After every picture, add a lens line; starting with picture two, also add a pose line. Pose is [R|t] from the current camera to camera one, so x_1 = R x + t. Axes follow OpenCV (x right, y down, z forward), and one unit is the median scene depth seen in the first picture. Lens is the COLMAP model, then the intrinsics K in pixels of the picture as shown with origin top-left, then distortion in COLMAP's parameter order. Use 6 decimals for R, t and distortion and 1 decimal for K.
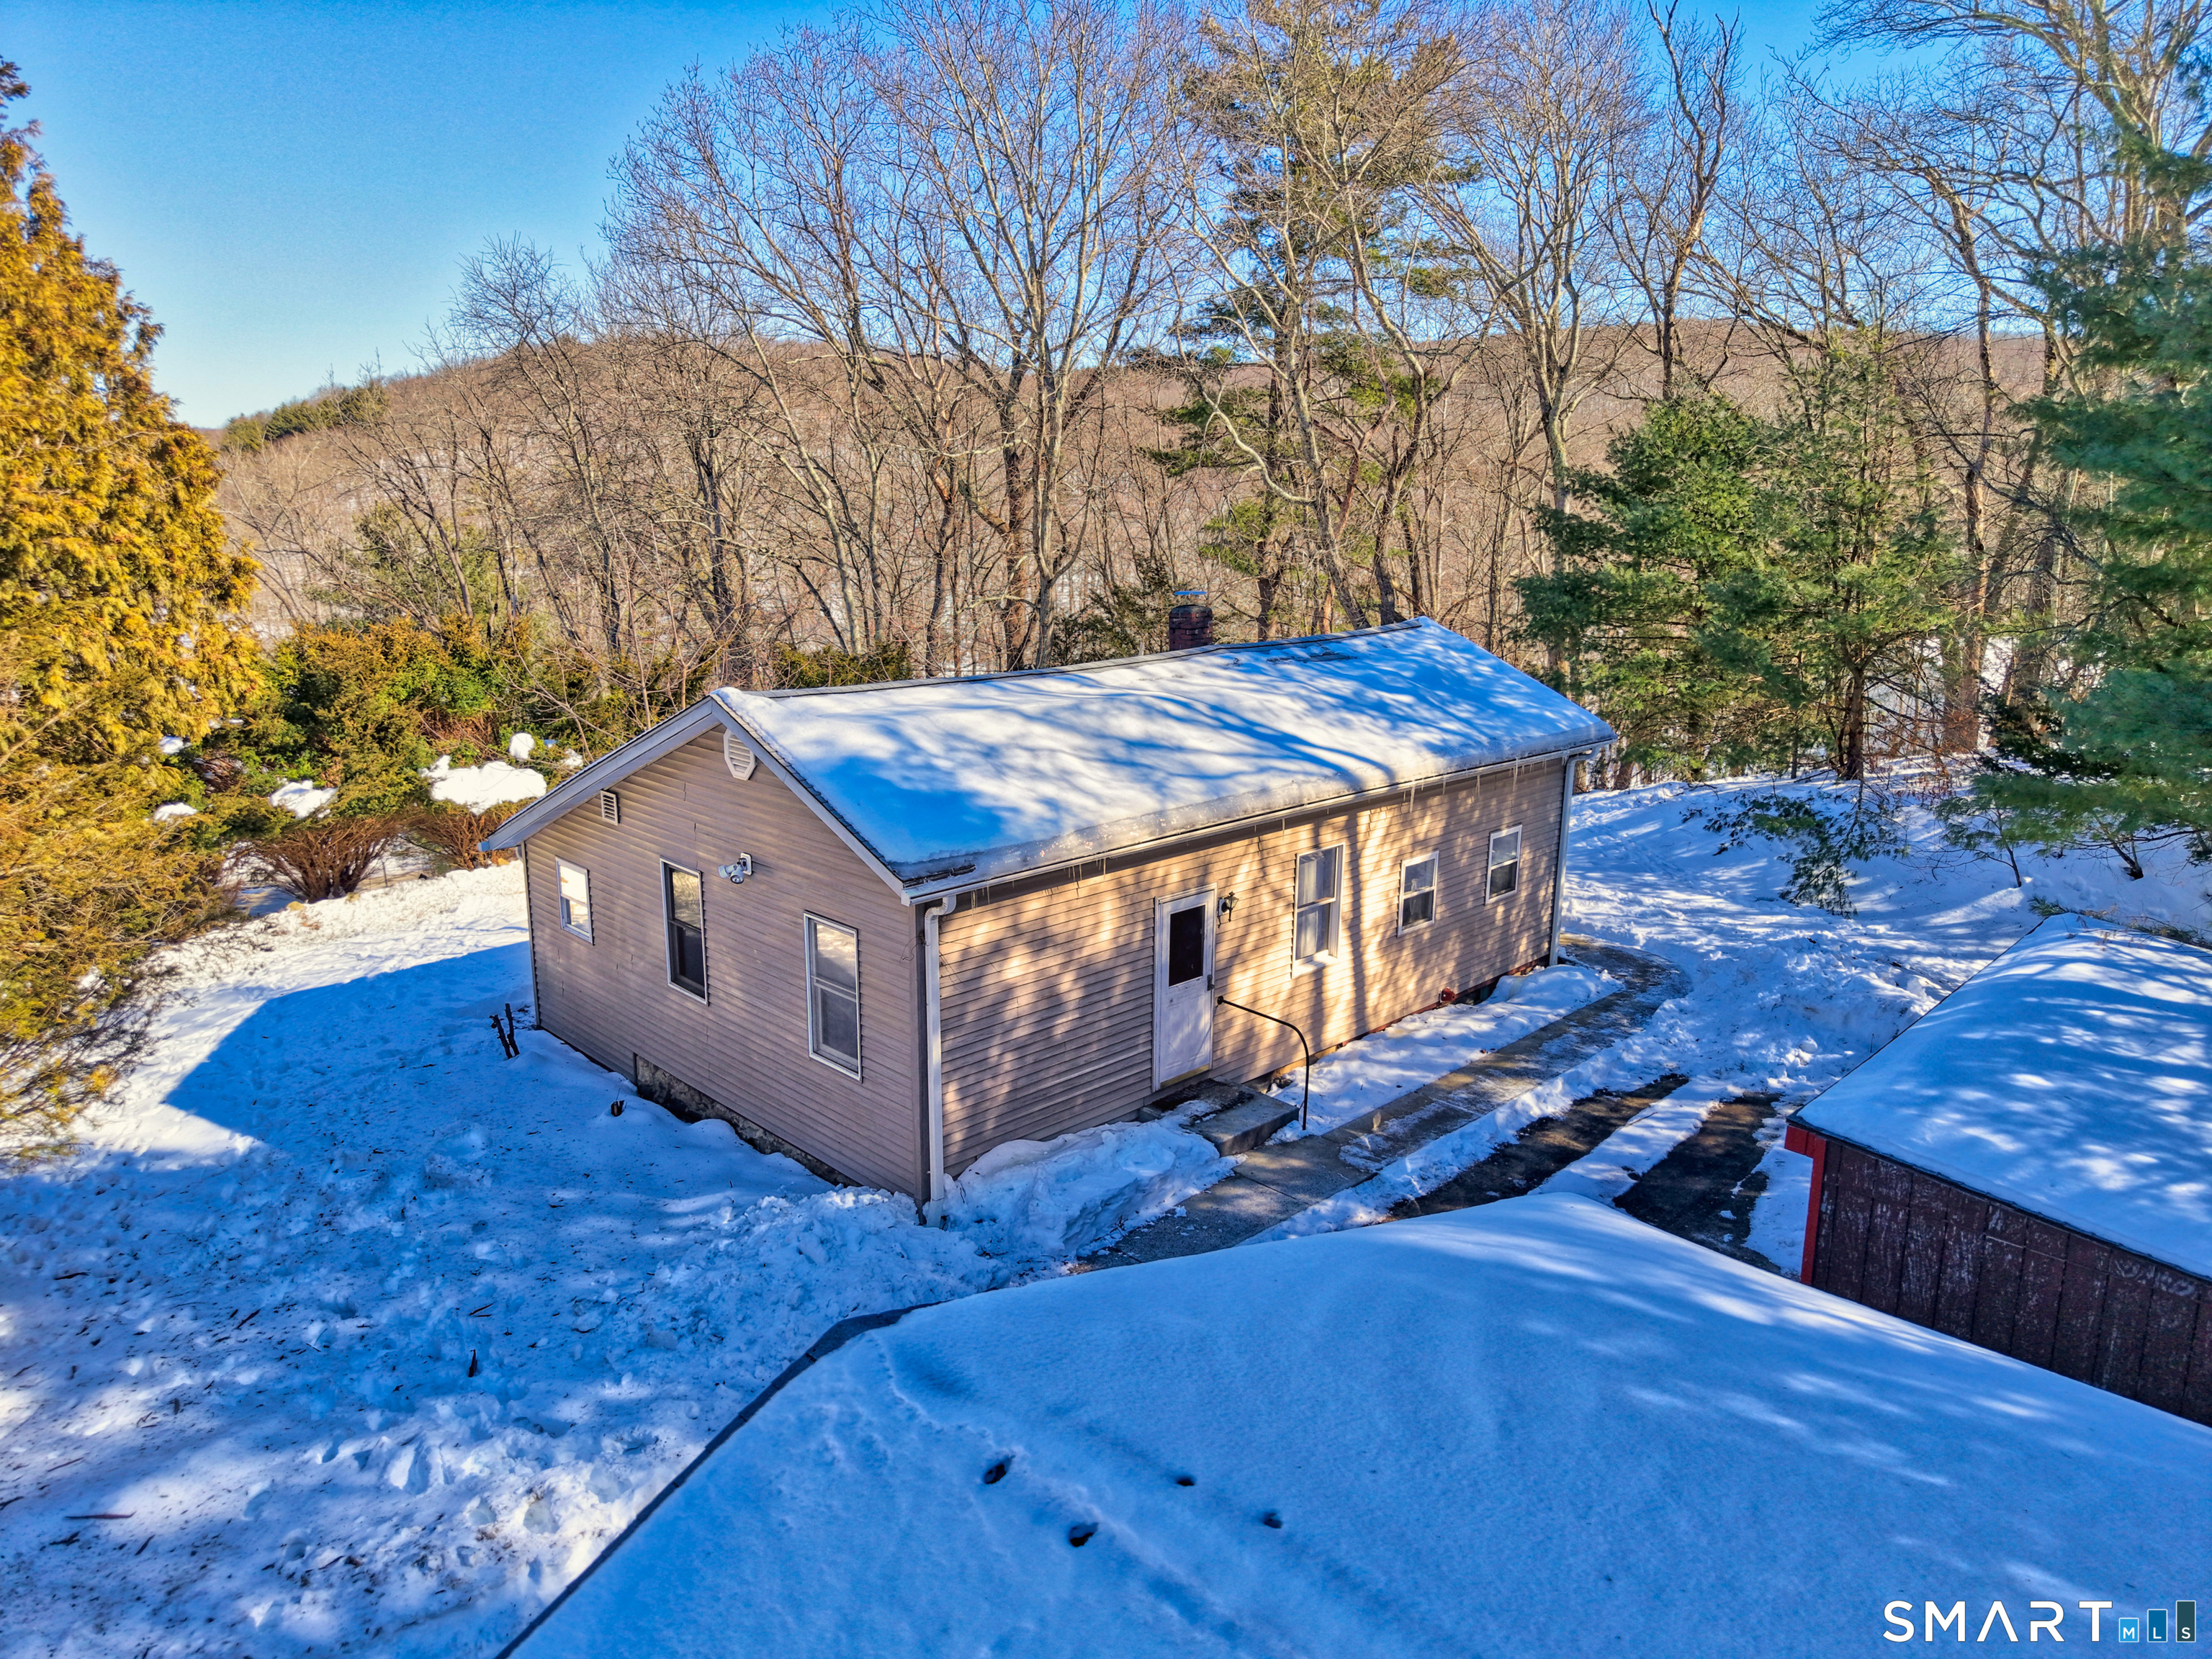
lens RADIAL K [[1487.9, 0, 1106.0], [0, 1487.9, 829.5], [0, 0, 1]] dist [0.019188, -0.012901]
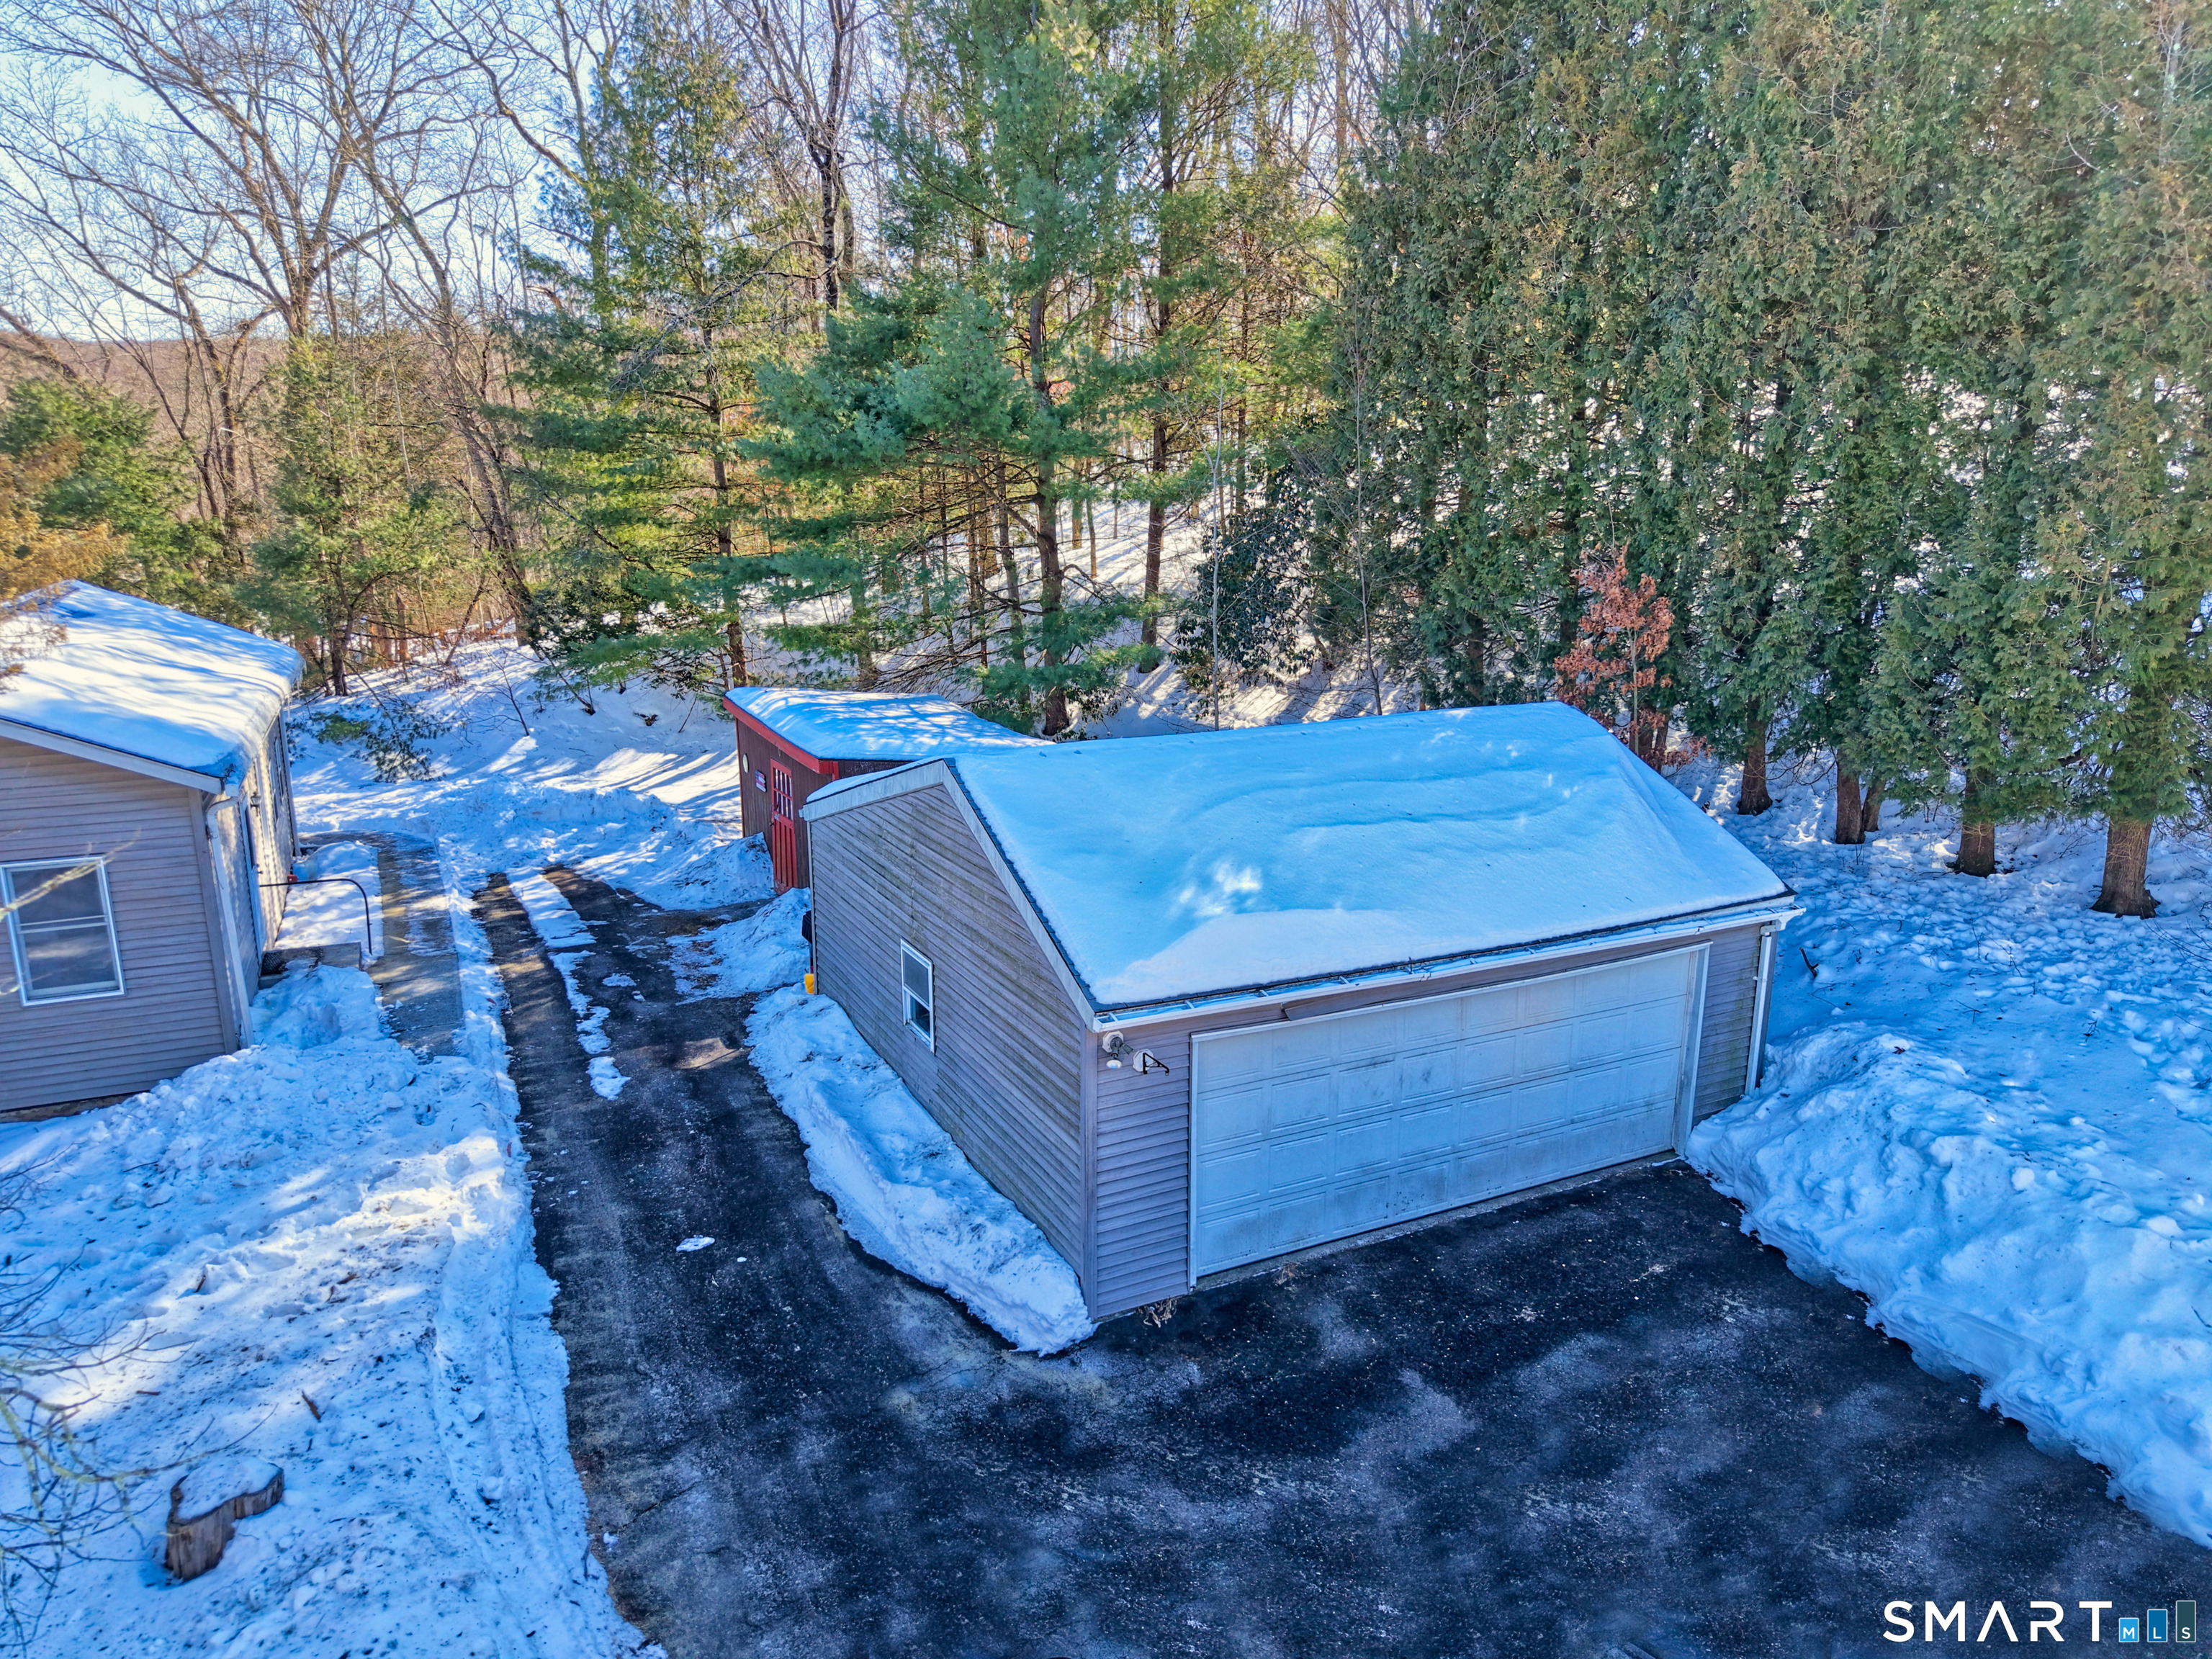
lens RADIAL K [[1487.9, 0, 1106.0], [0, 1487.9, 829.5], [0, 0, 1]] dist [0.019188, -0.012901]
pose [[0.329614, -0.220152, 0.918089, -0.735181], [0.214936, 0.964396, 0.154090, 0.030247], [-0.919325, 0.146540, 0.365196, -0.065229]]
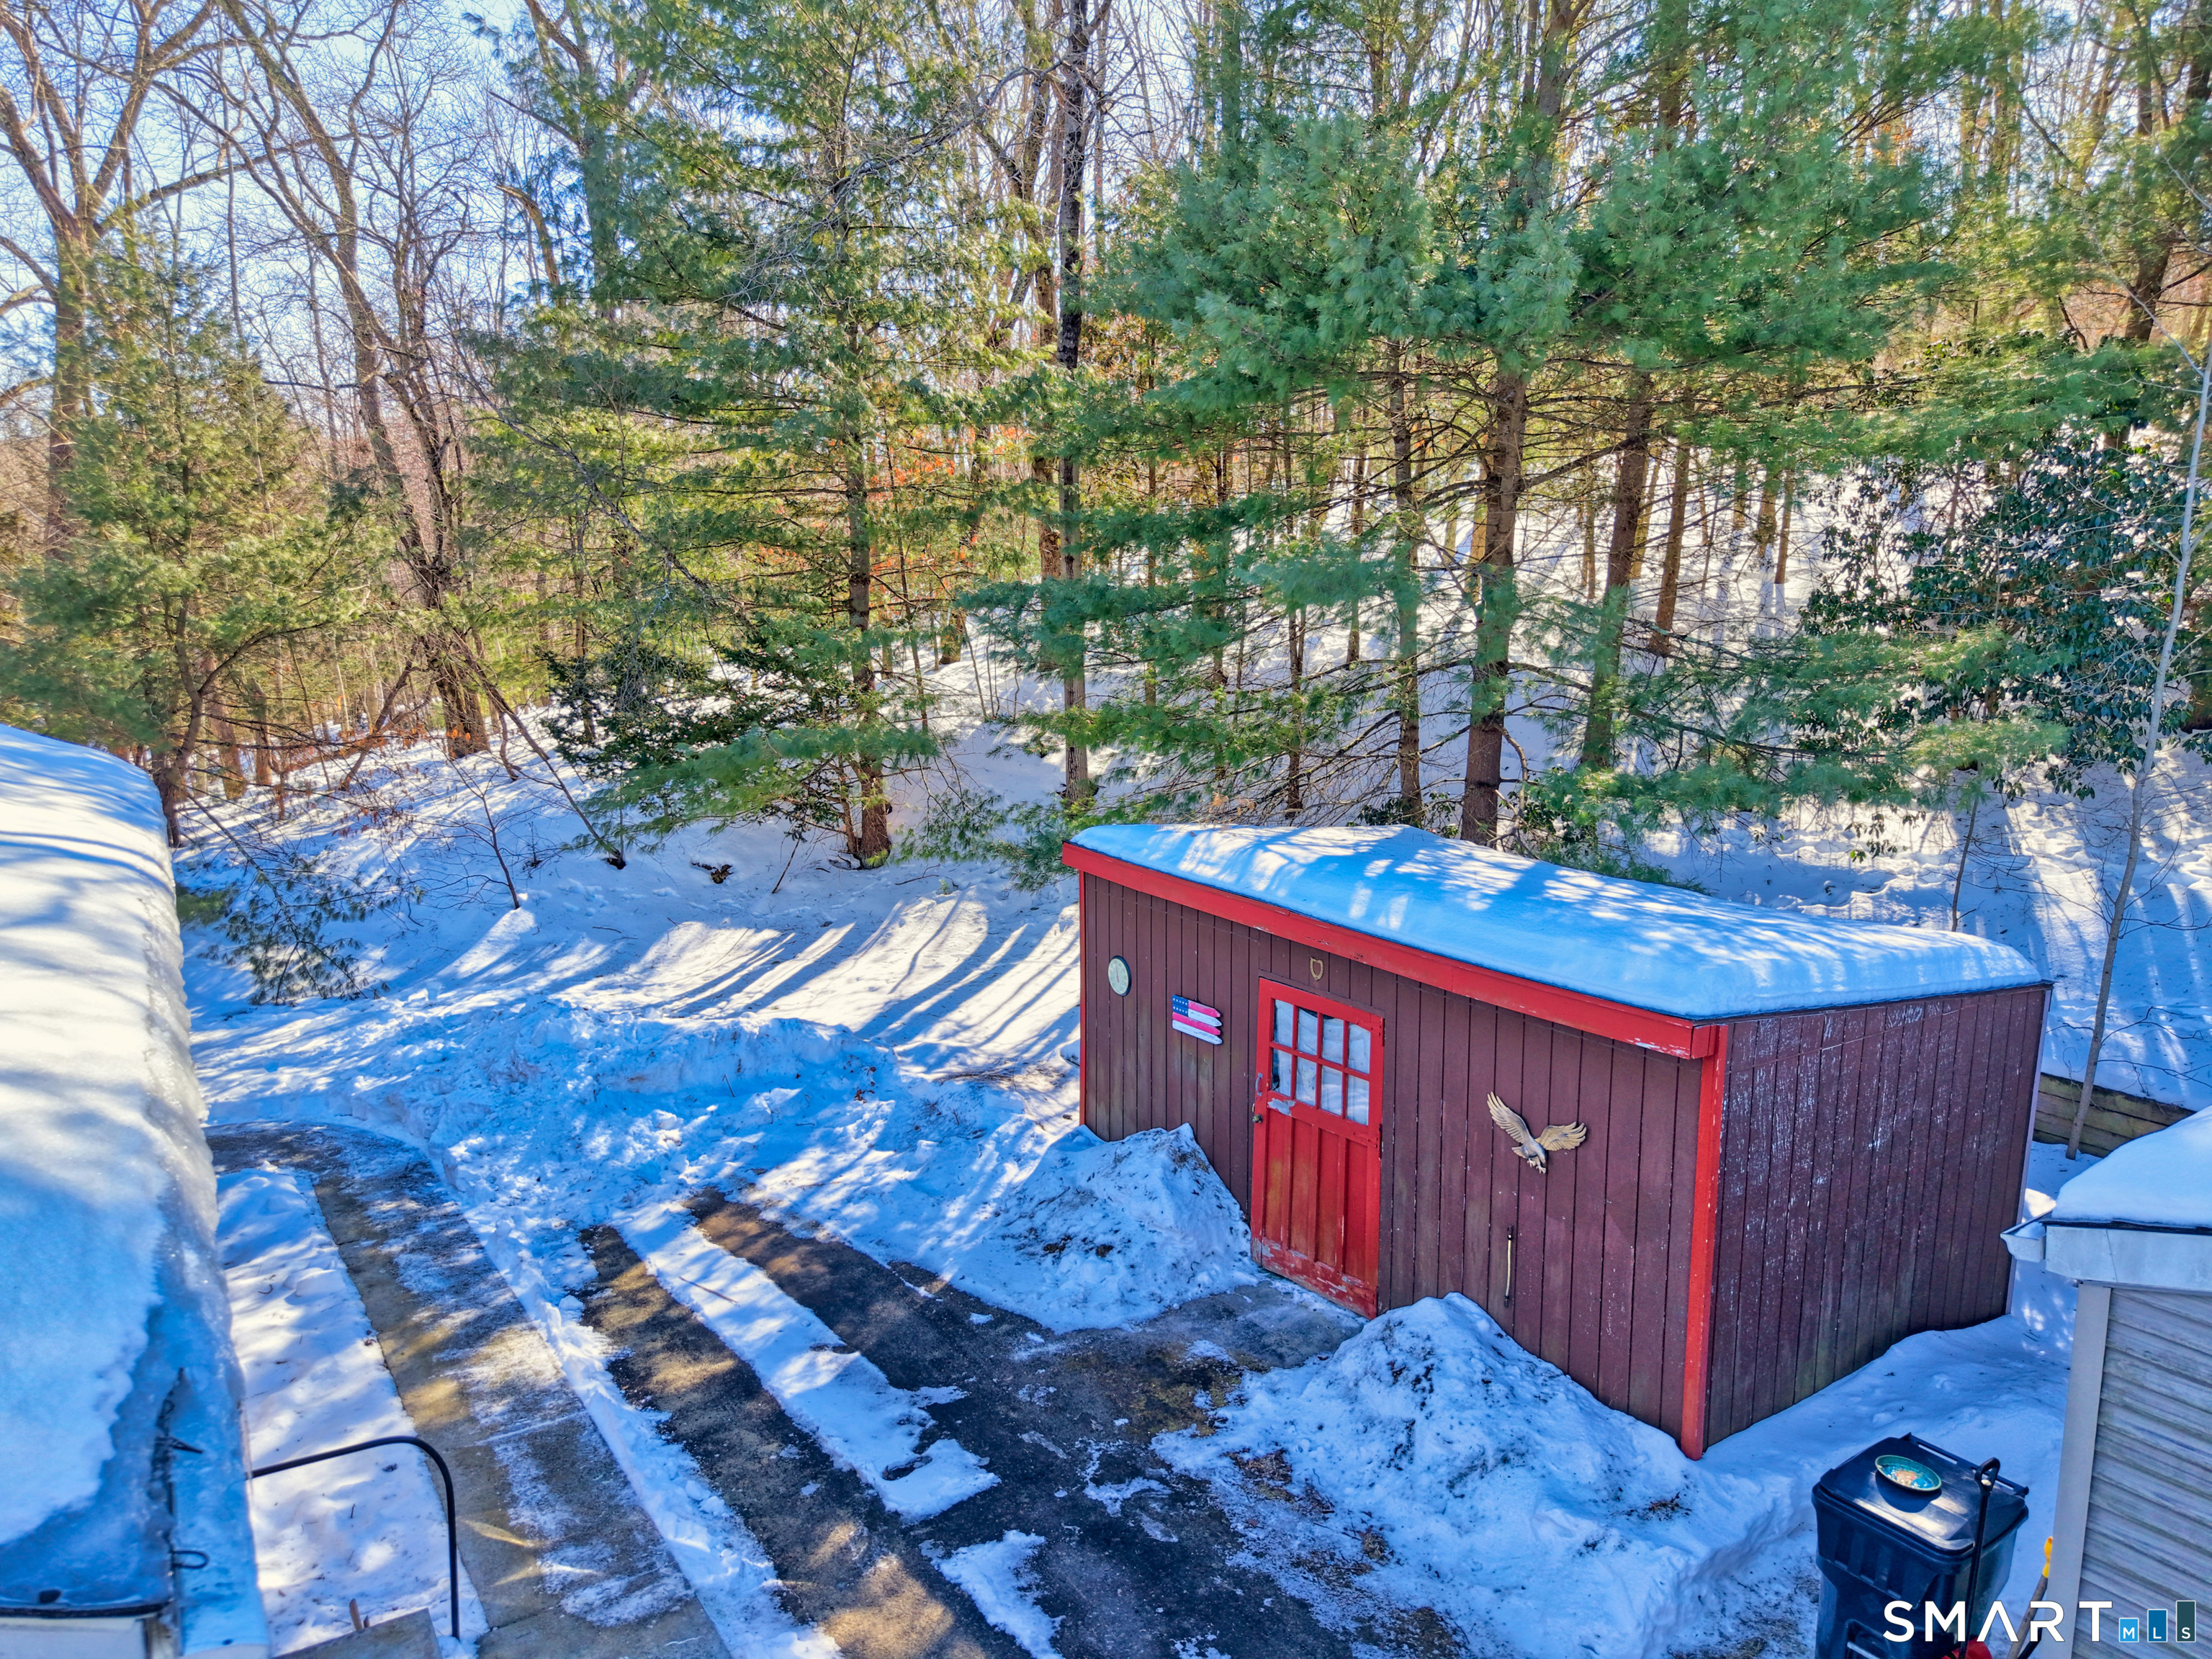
lens RADIAL K [[1487.9, 0, 1106.0], [0, 1487.9, 829.5], [0, 0, 1]] dist [0.019188, -0.012901]
pose [[0.195692, -0.158732, 0.967734, -0.198365], [0.222691, 0.968227, 0.113782, -0.035270], [-0.955046, 0.193239, 0.224822, 0.598701]]
